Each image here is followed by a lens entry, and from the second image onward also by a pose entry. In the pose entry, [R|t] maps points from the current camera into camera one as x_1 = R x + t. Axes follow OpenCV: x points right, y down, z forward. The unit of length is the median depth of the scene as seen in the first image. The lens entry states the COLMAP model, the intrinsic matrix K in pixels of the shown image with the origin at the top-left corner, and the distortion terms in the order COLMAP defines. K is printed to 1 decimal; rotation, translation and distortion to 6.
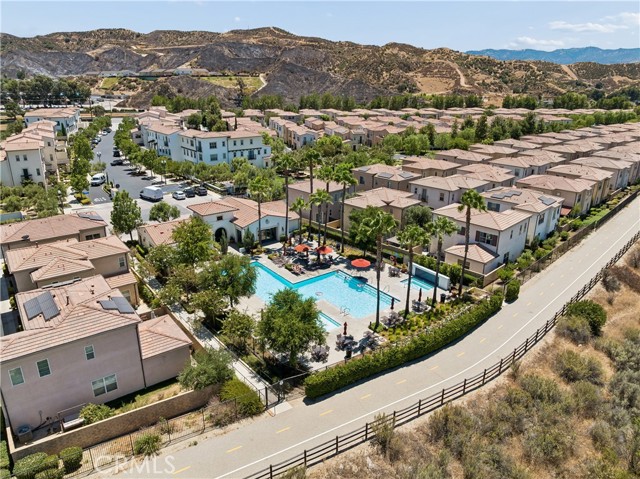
lens RADIAL K [[444.1, 0, 320.0], [0, 444.1, 239.5], [0, 0, 1]] dist [-0.032693, 0.002555]
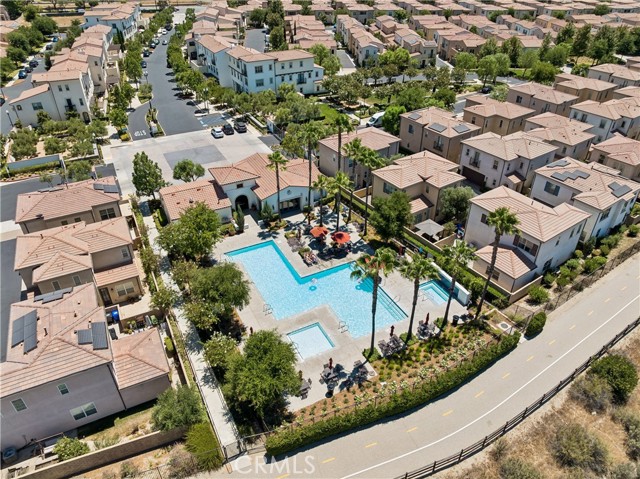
lens RADIAL K [[444.1, 0, 320.0], [0, 444.1, 239.5], [0, 0, 1]] dist [-0.032693, 0.002555]
pose [[0.984413, 0.091834, -0.149990, 0.096370], [-0.052433, 0.967309, 0.248123, -0.183351], [0.167873, -0.236391, 0.957046, 0.095467]]
